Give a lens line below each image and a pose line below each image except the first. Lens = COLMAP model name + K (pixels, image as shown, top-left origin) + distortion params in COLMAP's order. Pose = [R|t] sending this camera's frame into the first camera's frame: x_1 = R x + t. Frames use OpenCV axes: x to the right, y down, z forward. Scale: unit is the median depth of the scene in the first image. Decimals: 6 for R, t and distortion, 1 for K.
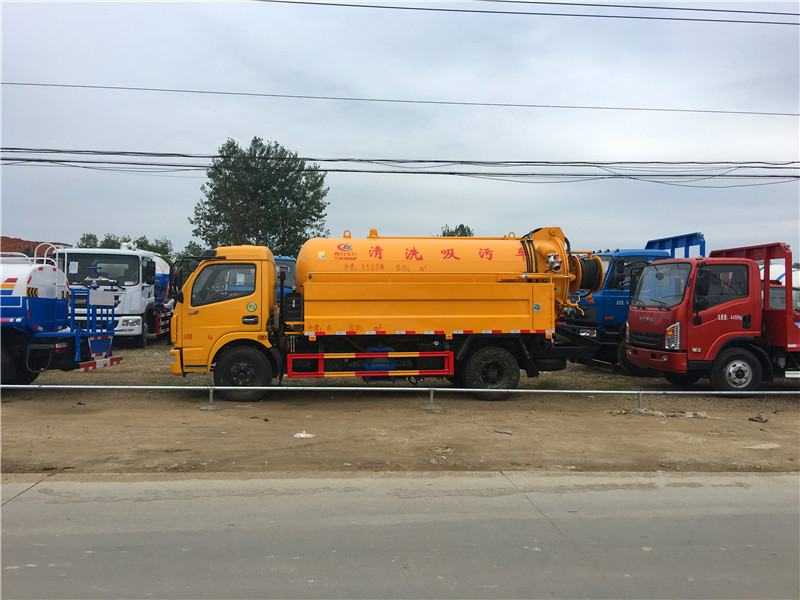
lens RADIAL K [[679.1, 0, 400.0], [0, 679.1, 300.0], [0, 0, 1]] dist [0.060348, -0.093260]
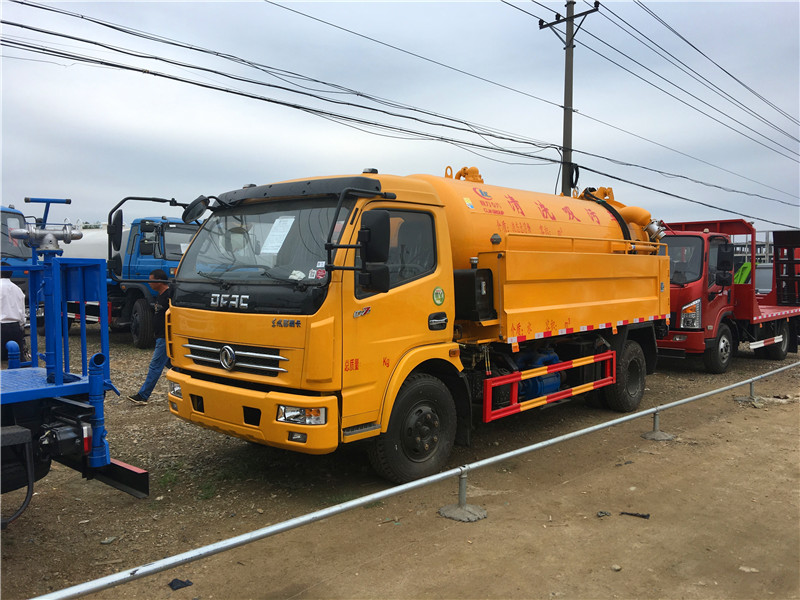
lens RADIAL K [[679.1, 0, 400.0], [0, 679.1, 300.0], [0, 0, 1]] dist [0.060348, -0.093260]
pose [[0.748981, -0.030885, 0.661872, -0.562817], [0.006871, 0.999221, 0.038852, -0.006809], [-0.662556, -0.024552, 0.748610, 0.614866]]
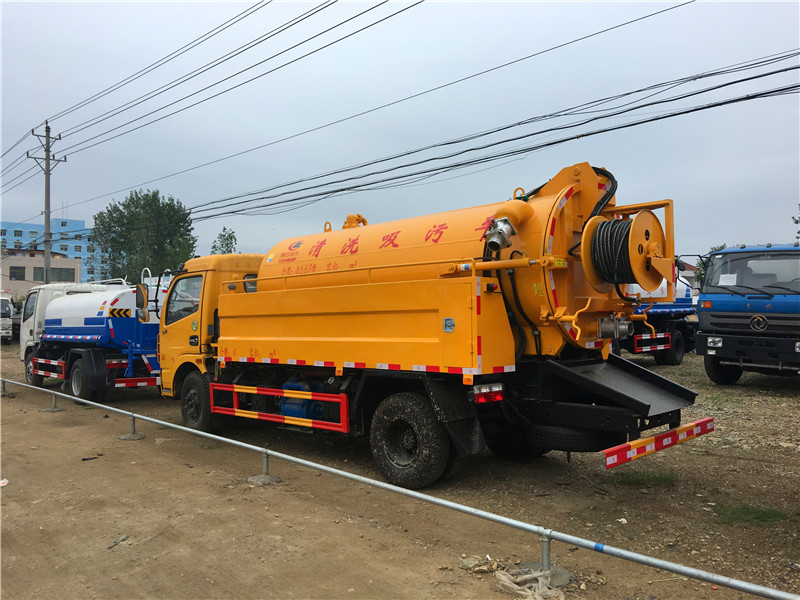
lens RADIAL K [[679.1, 0, 400.0], [0, 679.1, 300.0], [0, 0, 1]] dist [0.060348, -0.093260]
pose [[0.612011, -0.031947, -0.790204, 0.605078], [0.014439, 0.999469, -0.029224, 0.006962], [0.790718, 0.006476, 0.612147, 0.656358]]
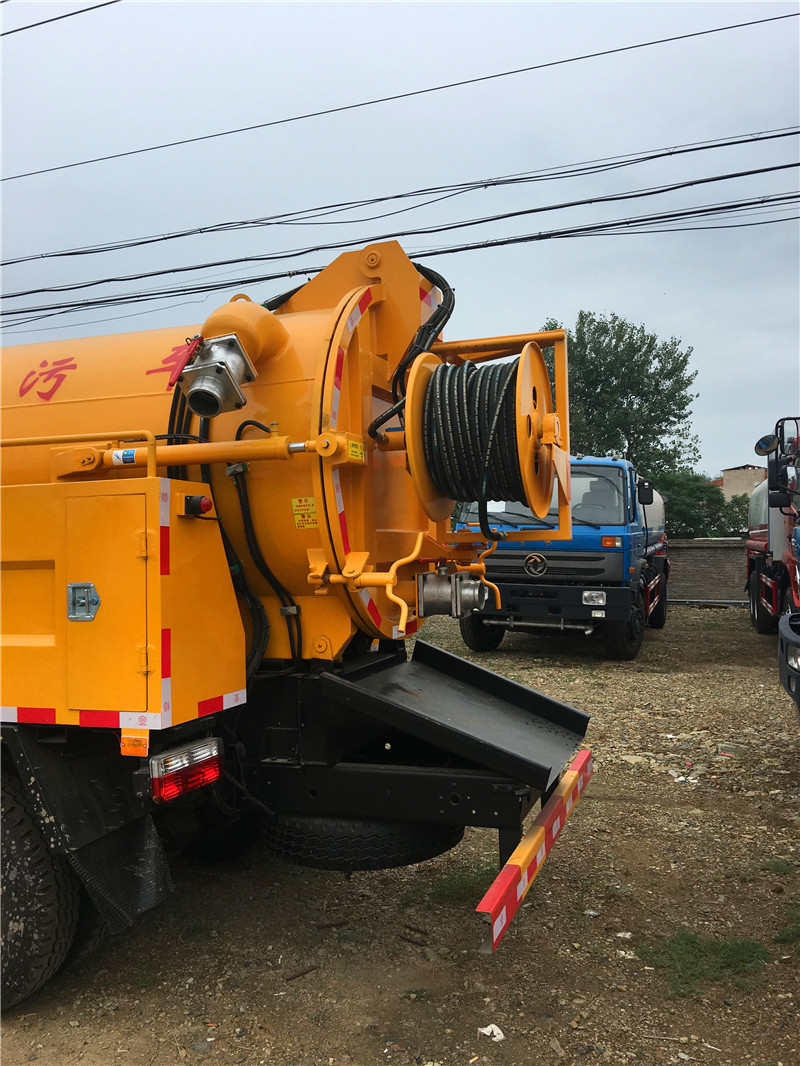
lens RADIAL K [[904.9, 0, 411.5], [0, 904.9, 524.1], [0, 0, 1]] dist [0.060348, -0.093260]
pose [[0.887417, -0.033865, -0.459722, 0.422447], [0.023706, 0.999331, -0.027855, -0.001905], [0.460358, 0.013821, 0.887626, 0.813978]]
